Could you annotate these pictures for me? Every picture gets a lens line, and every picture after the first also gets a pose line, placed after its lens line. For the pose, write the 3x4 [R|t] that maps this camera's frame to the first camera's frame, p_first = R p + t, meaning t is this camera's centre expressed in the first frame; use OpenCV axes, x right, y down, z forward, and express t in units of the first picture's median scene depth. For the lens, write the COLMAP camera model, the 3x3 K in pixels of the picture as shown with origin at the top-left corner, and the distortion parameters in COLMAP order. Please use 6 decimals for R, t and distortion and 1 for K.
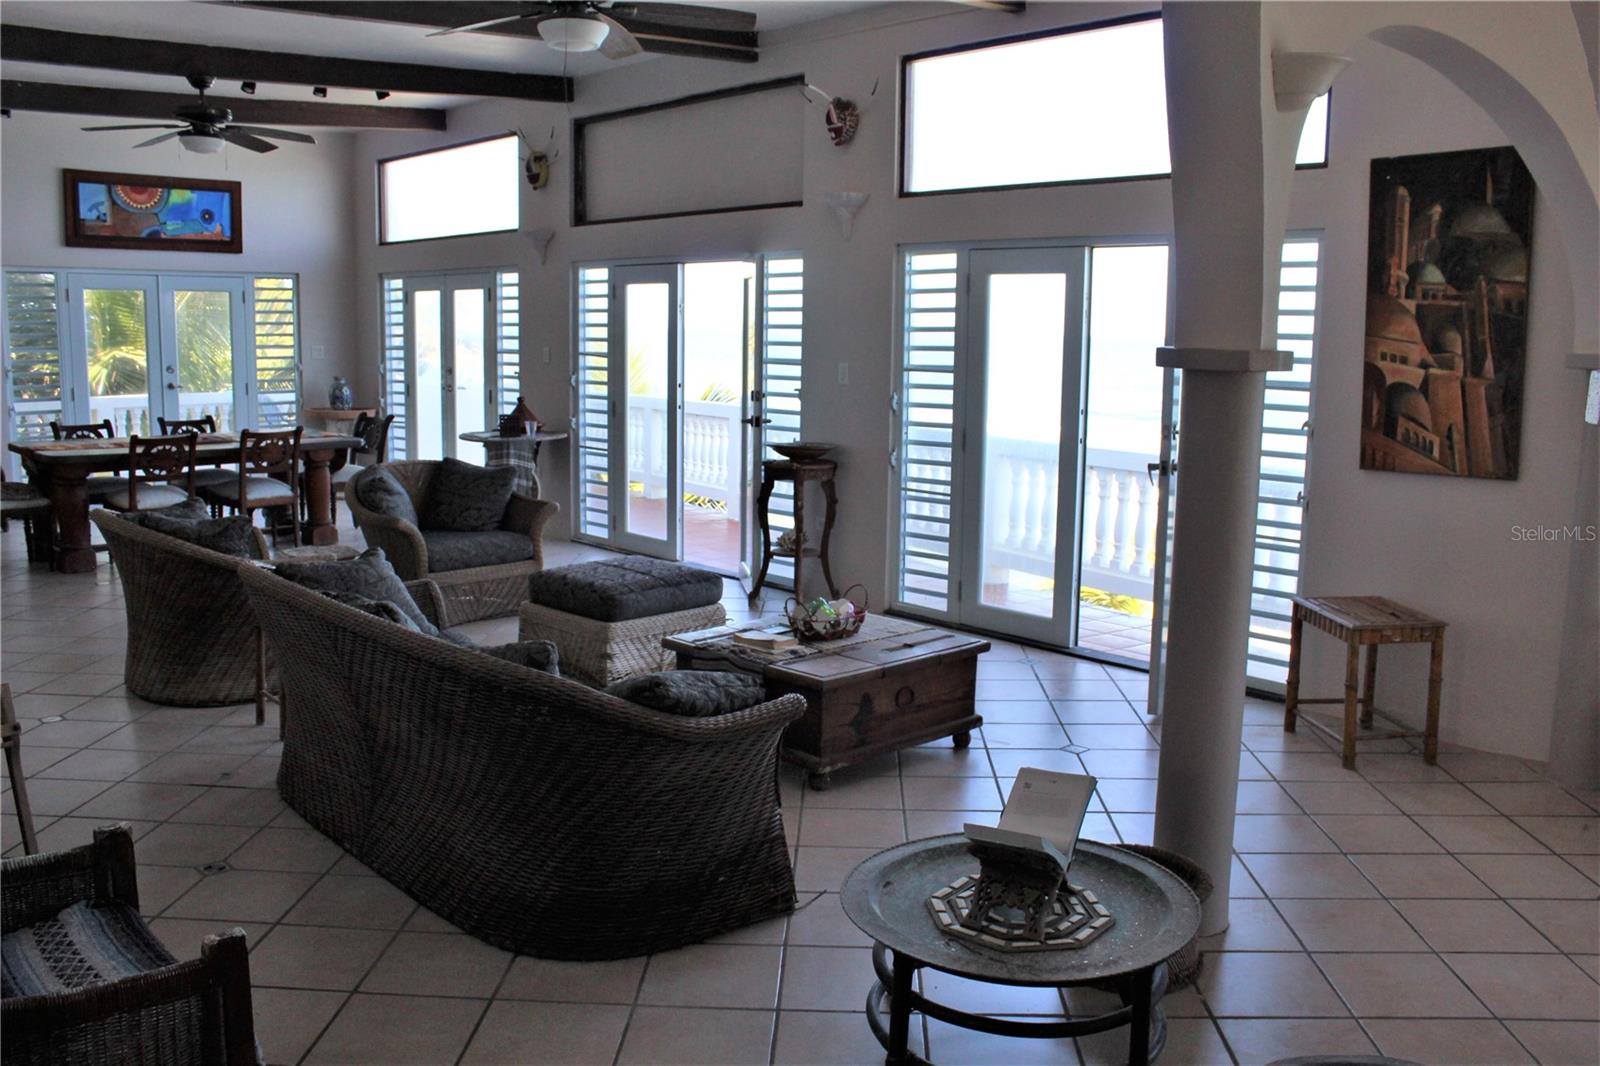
lens RADIAL K [[1336.0, 0, 808.4], [0, 1336.0, 532.8], [0, 0, 1]] dist [-0.163029, 0.137287]
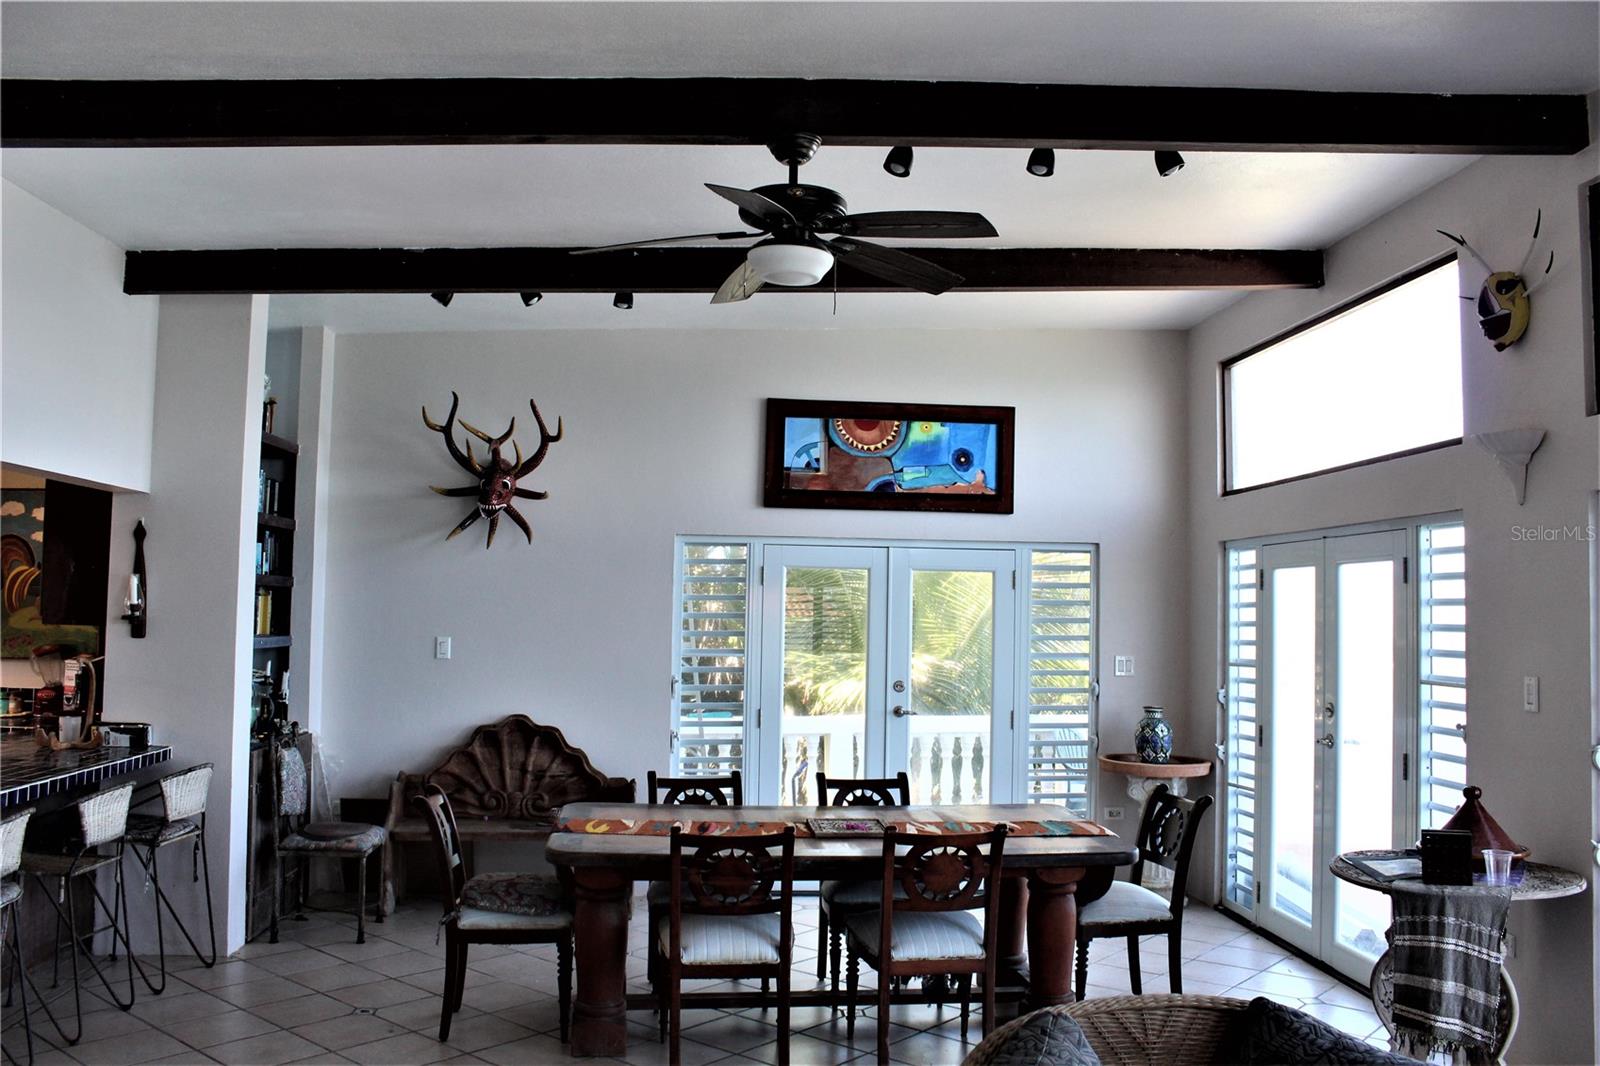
lens RADIAL K [[1336.0, 0, 809.2], [0, 1336.0, 529.7], [0, 0, 1]] dist [-0.163029, 0.137287]
pose [[0.783247, -0.039816, -0.620435, -0.105650], [-0.100350, 0.976765, -0.189367, -0.074216], [0.613559, 0.210582, 0.761052, 0.452678]]
